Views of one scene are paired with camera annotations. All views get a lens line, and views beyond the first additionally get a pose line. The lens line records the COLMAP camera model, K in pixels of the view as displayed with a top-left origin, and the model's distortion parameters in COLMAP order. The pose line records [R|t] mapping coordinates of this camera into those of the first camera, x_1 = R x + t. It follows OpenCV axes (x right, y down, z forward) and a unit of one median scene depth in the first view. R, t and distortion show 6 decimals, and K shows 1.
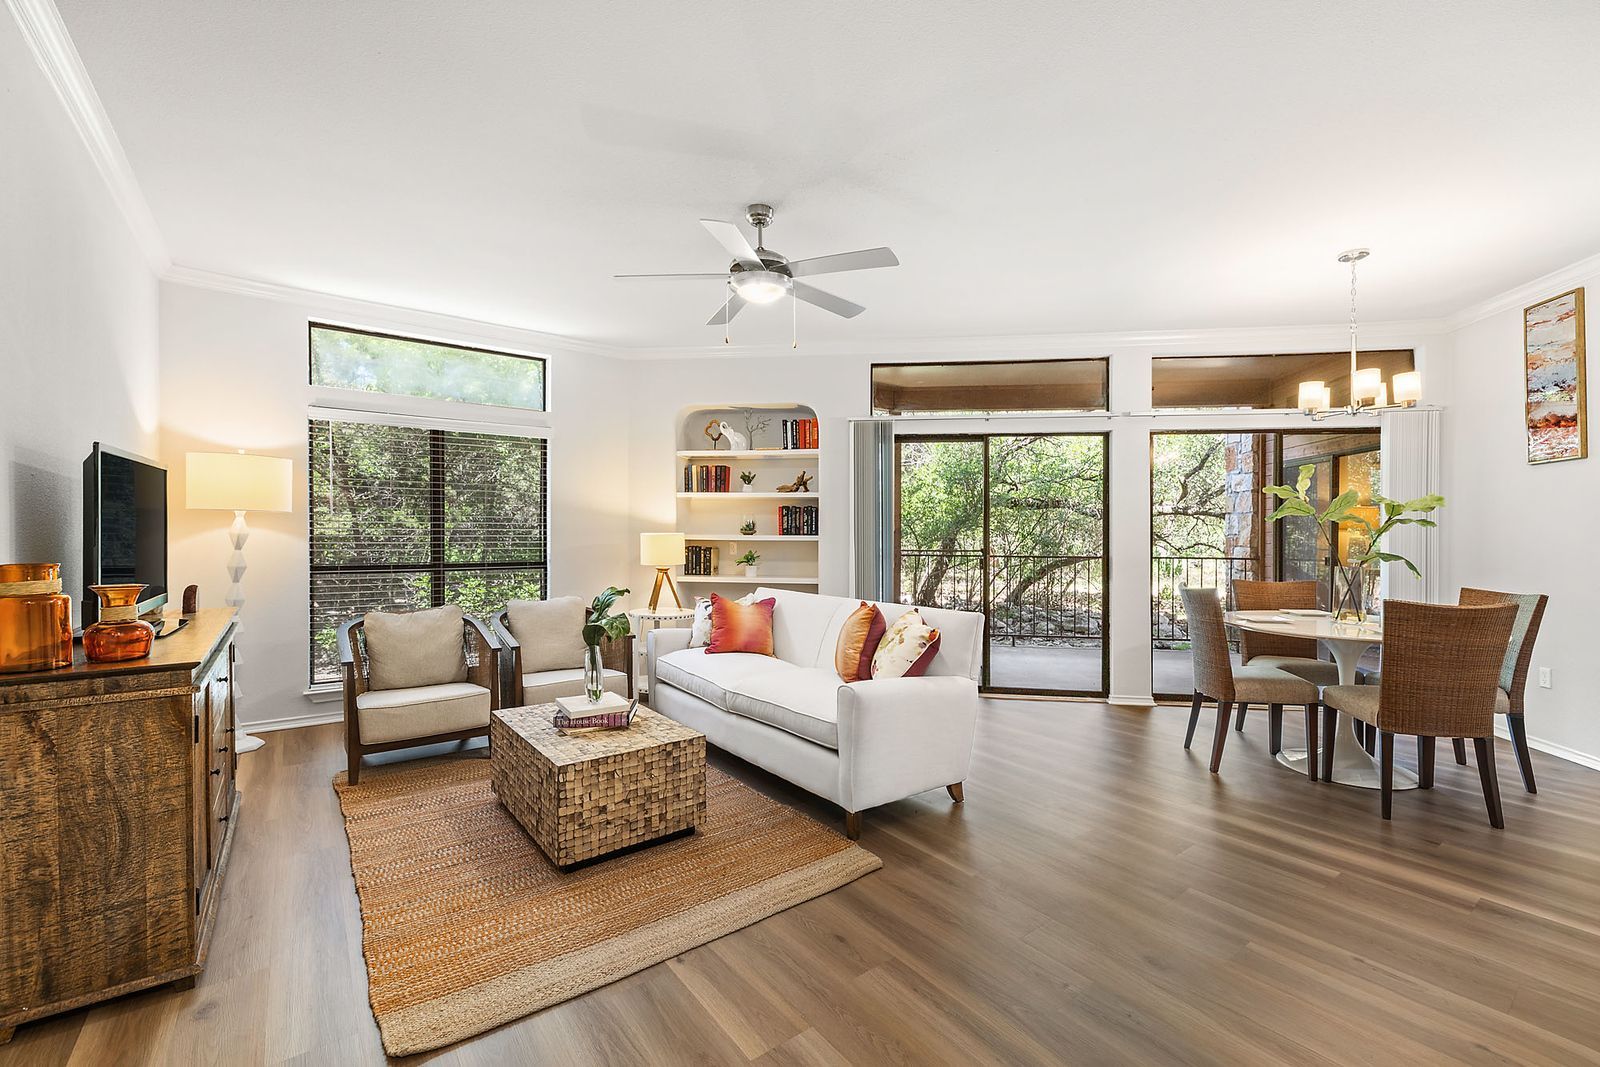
lens RADIAL K [[677.5, 0, 797.0], [0, 677.5, 533.4], [0, 0, 1]] dist [0.002544, -0.001519]
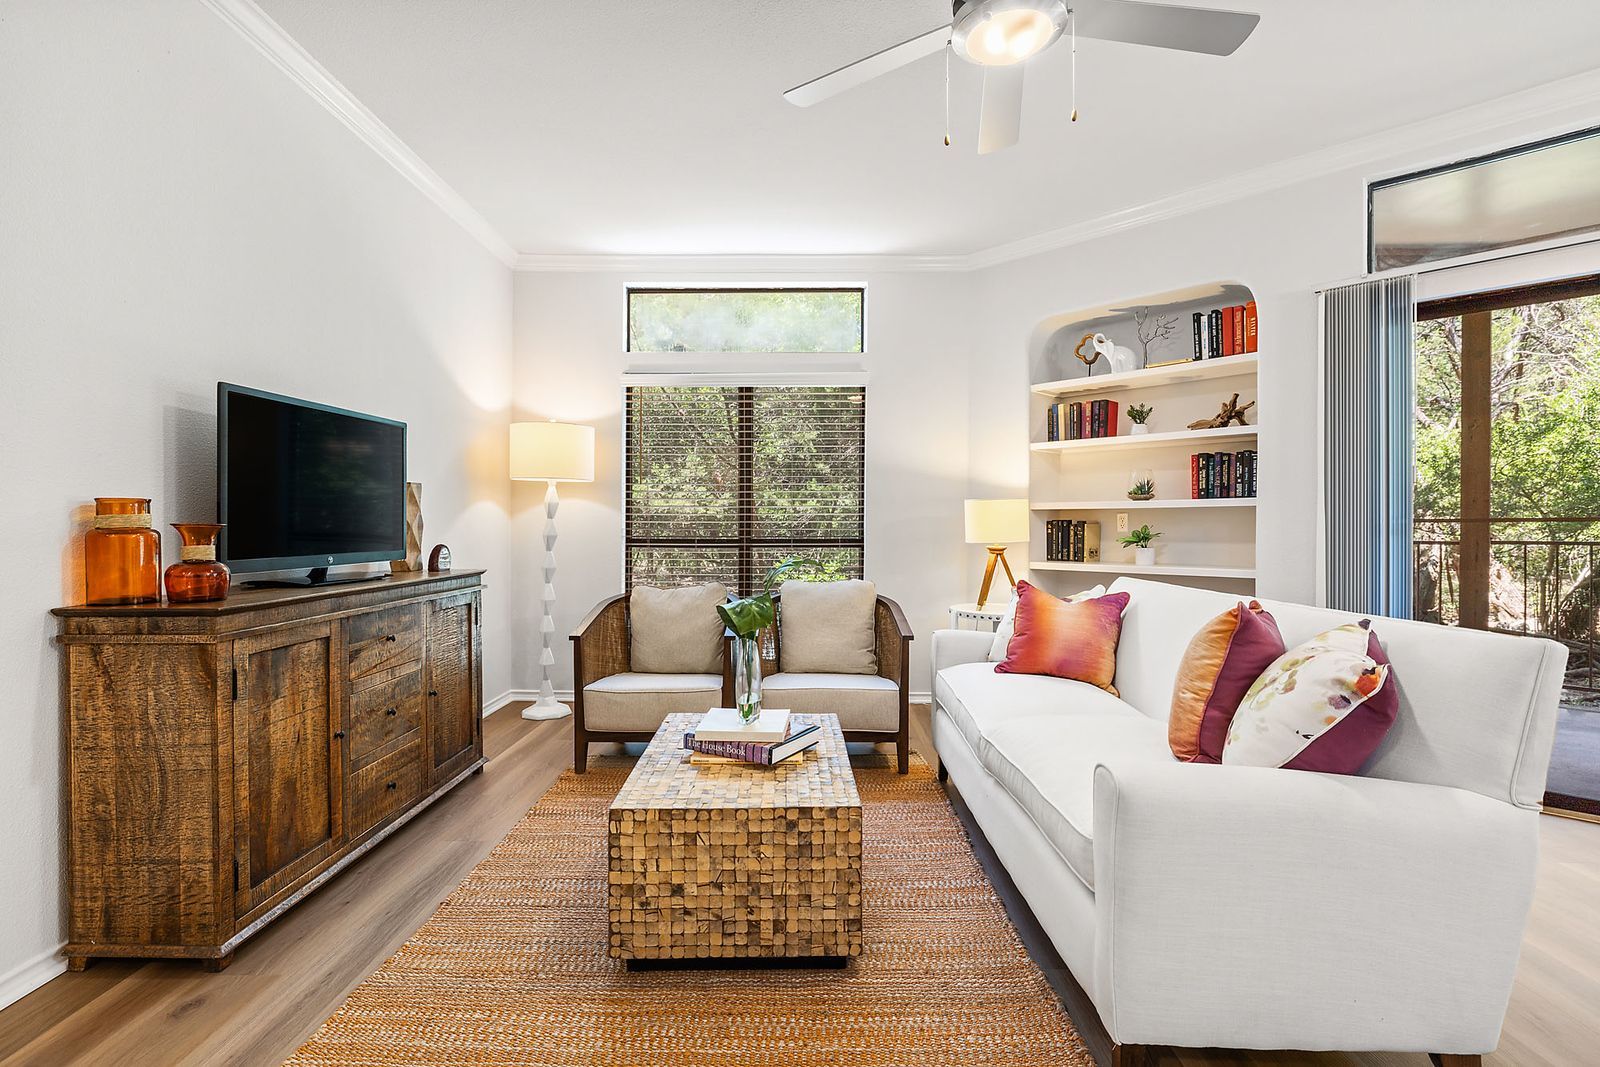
lens RADIAL K [[761.0, 0, 802.4], [0, 761.0, 527.5], [0, 0, 1]] dist [-0.008208, 0.000707]
pose [[0.798727, -0.004950, -0.601673, 0.183030], [0.003701, 0.999988, -0.003314, 0.049477], [0.601682, 0.000420, 0.798735, 0.370757]]
